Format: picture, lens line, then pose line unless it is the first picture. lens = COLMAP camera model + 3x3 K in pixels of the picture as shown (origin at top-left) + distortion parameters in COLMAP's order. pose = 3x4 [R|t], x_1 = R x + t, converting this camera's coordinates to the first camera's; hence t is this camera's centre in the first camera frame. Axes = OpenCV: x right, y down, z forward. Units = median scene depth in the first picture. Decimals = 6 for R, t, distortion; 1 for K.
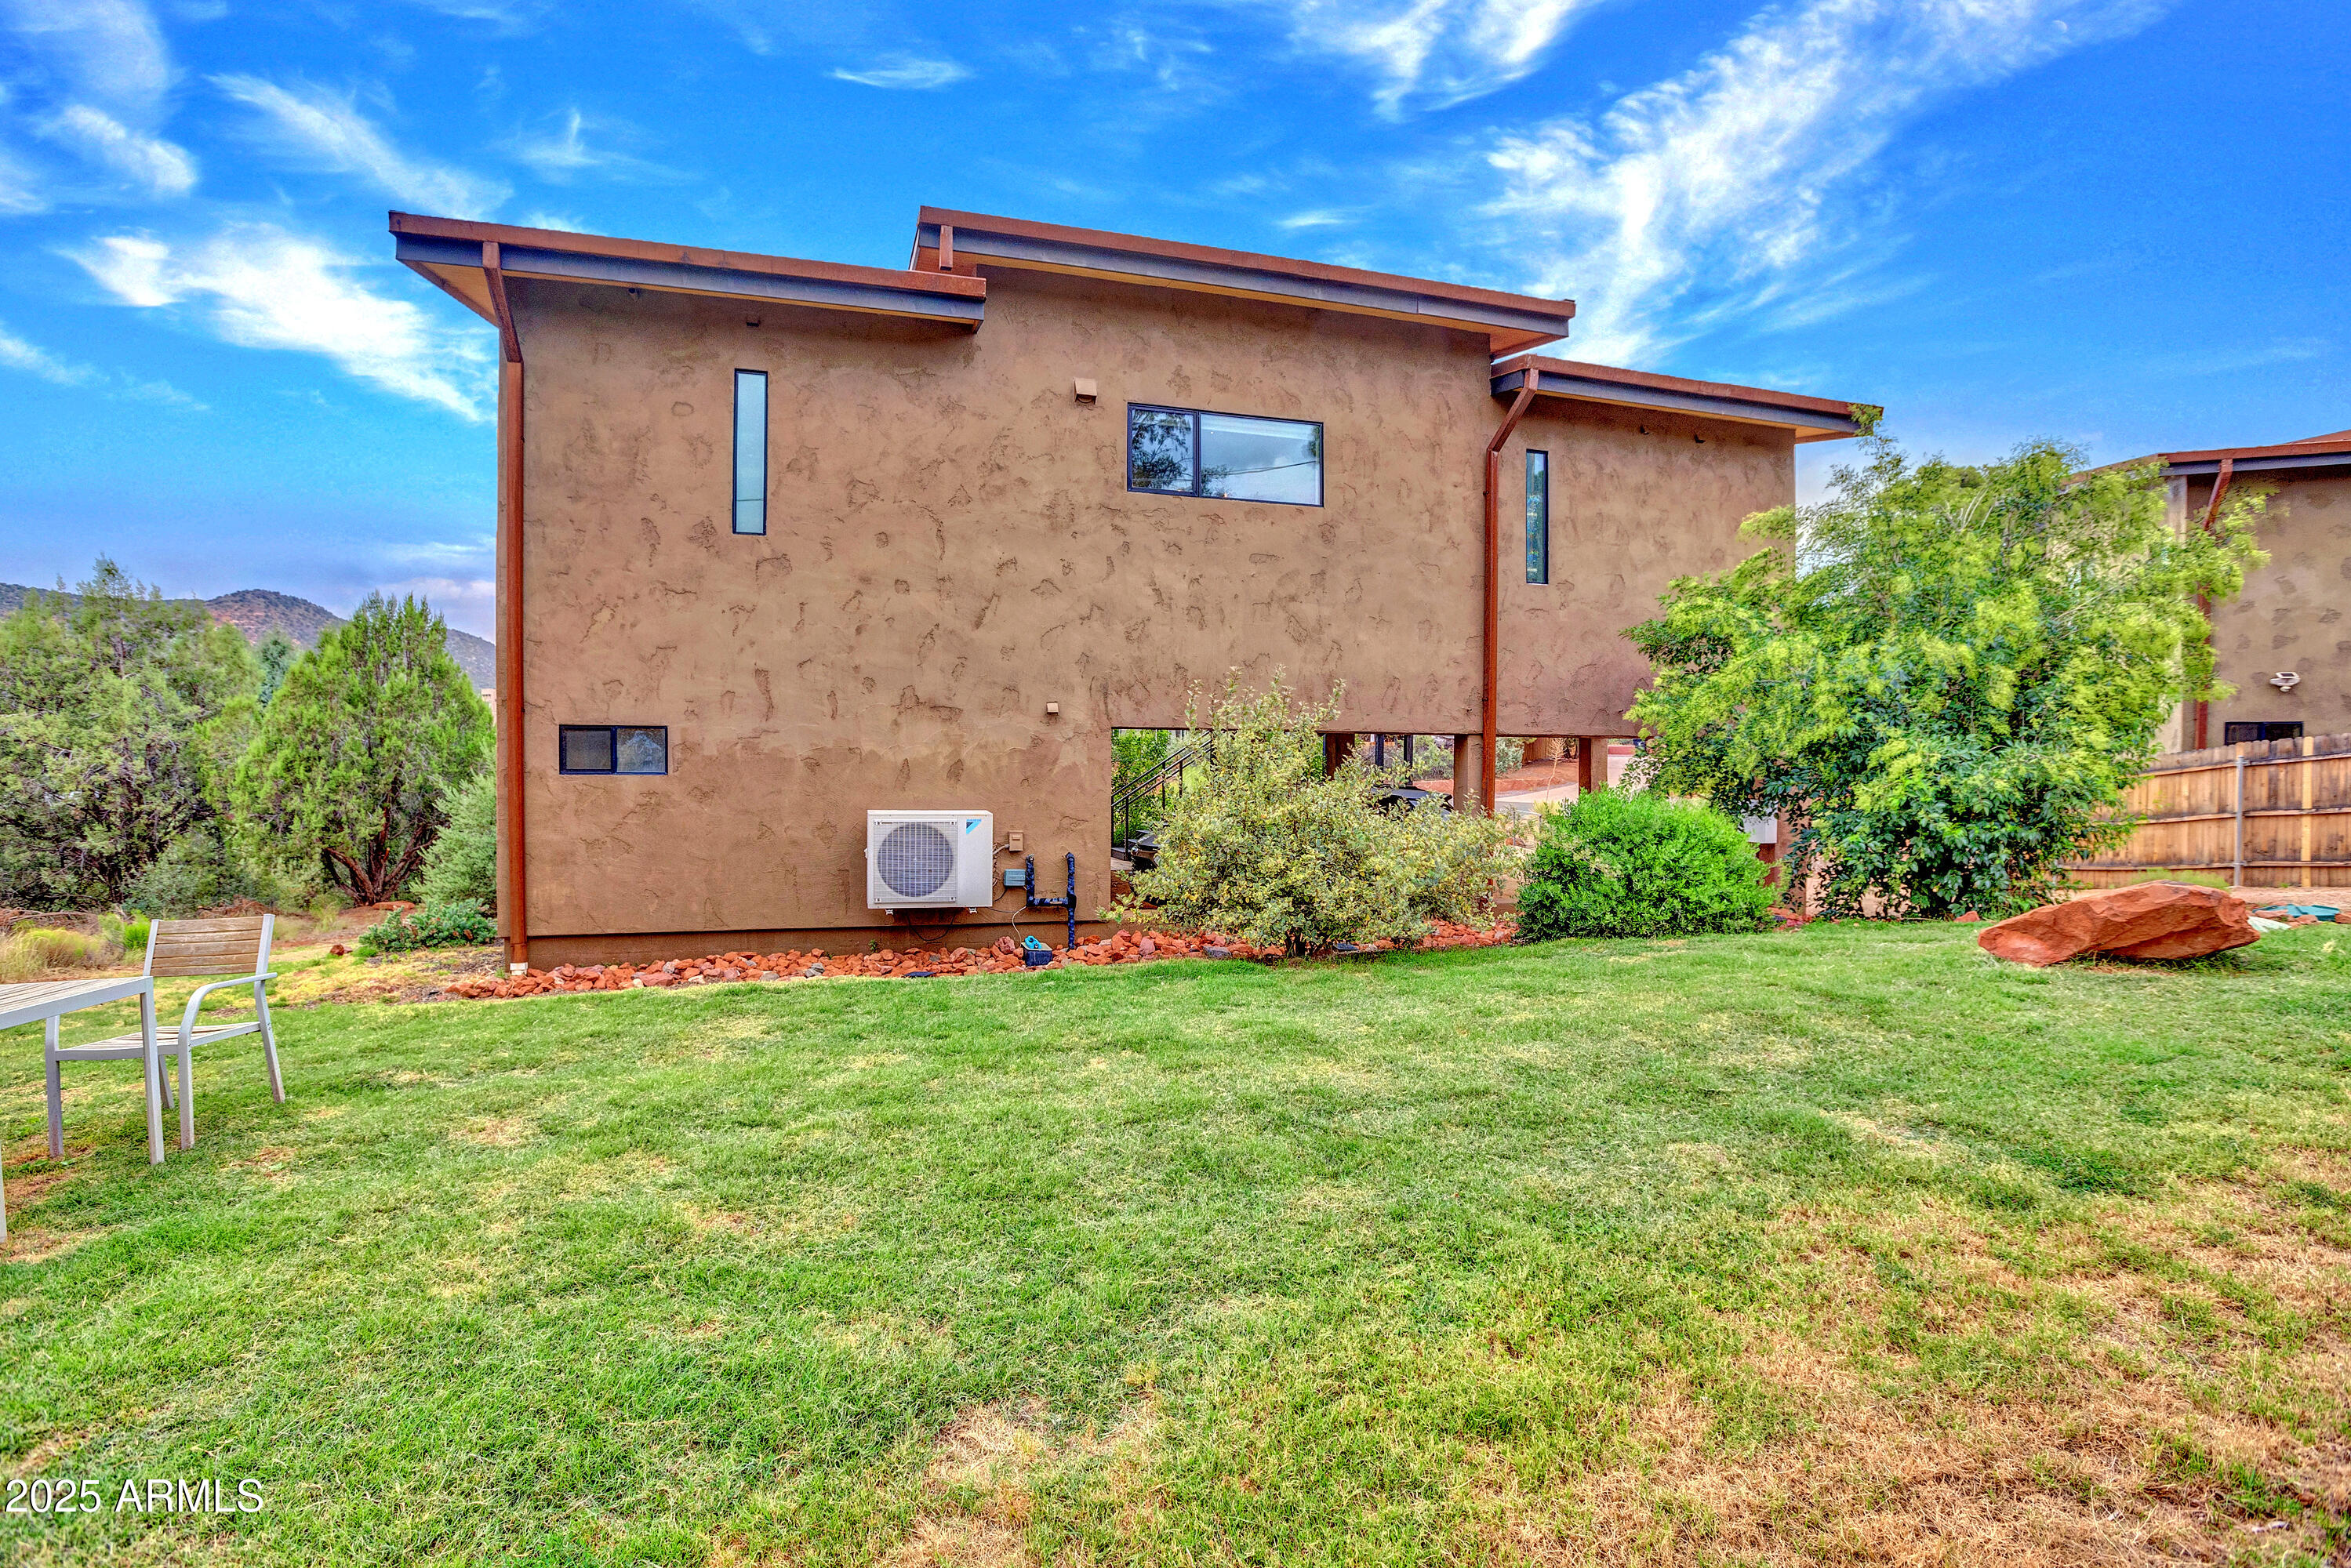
lens RADIAL K [[1110.6, 0, 1153.5], [0, 1110.6, 775.5], [0, 0, 1]] dist [-0.003051, 0.000699]
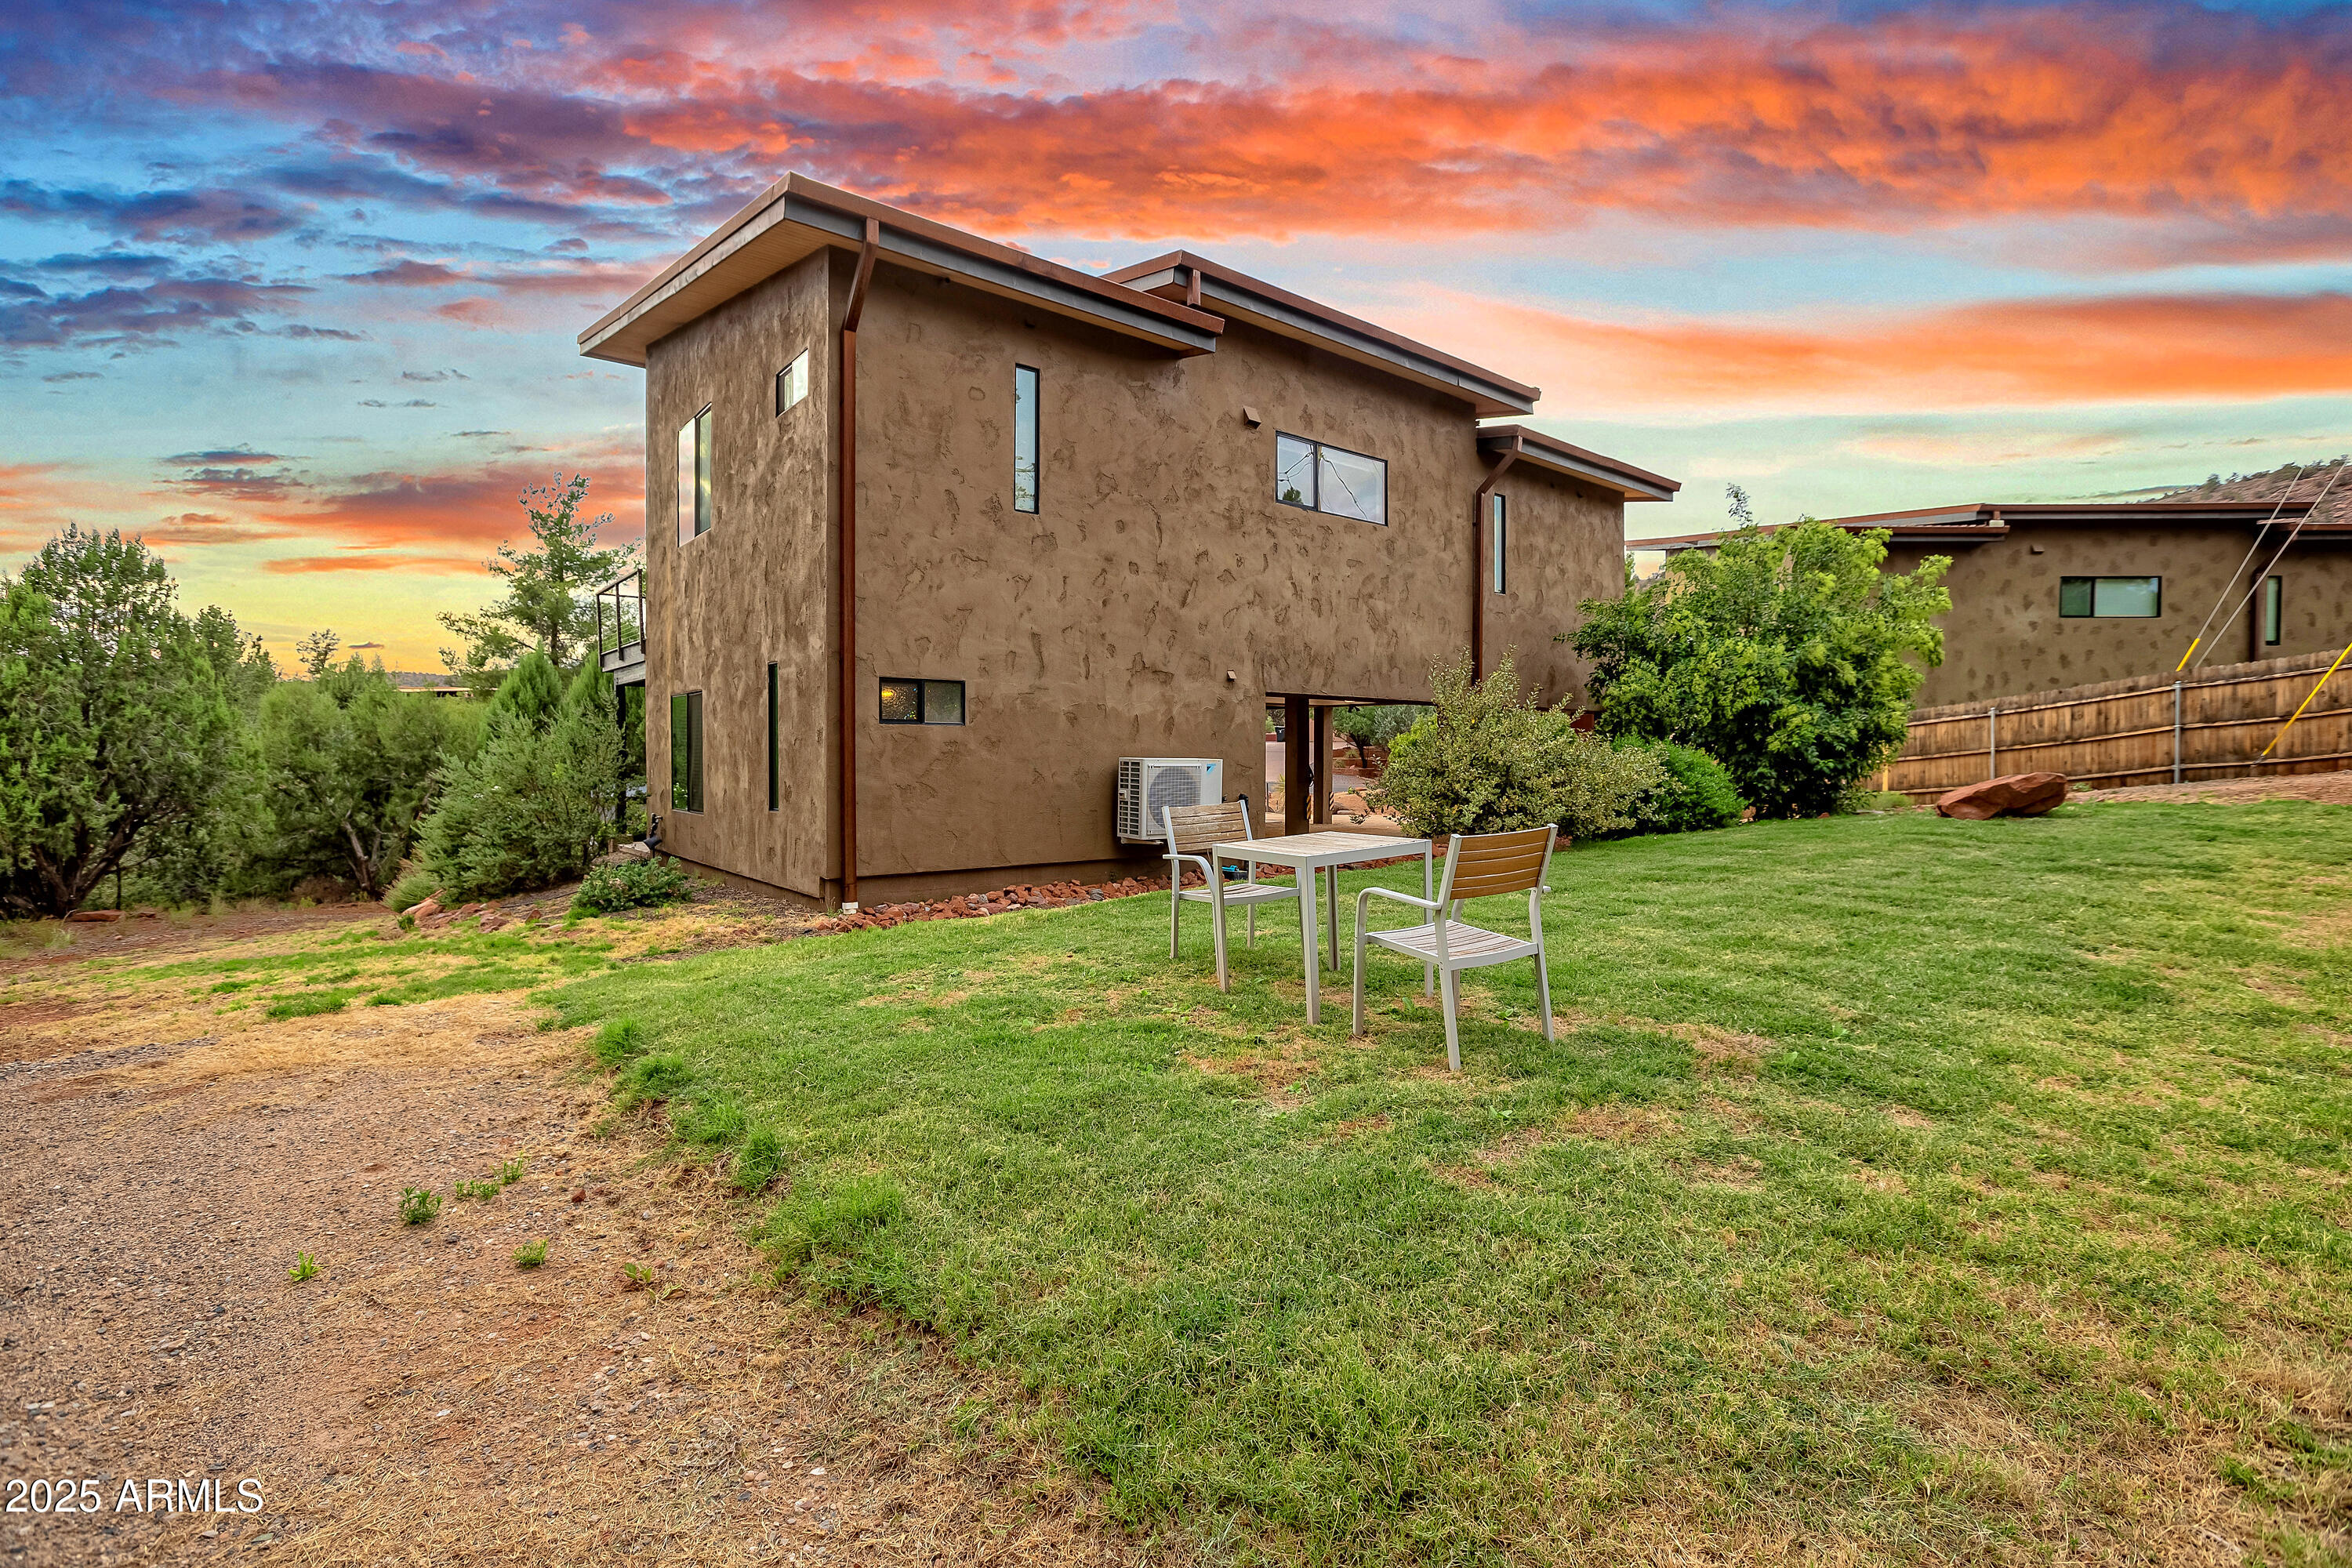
lens RADIAL K [[1111.3, 0, 1161.5], [0, 1111.3, 766.3], [0, 0, 1]] dist [-0.003051, 0.000699]
pose [[0.916146, -0.007344, 0.400778, -0.682712], [0.010047, 0.999939, -0.004644, 0.045049], [-0.400719, 0.008281, 0.916164, -0.079824]]
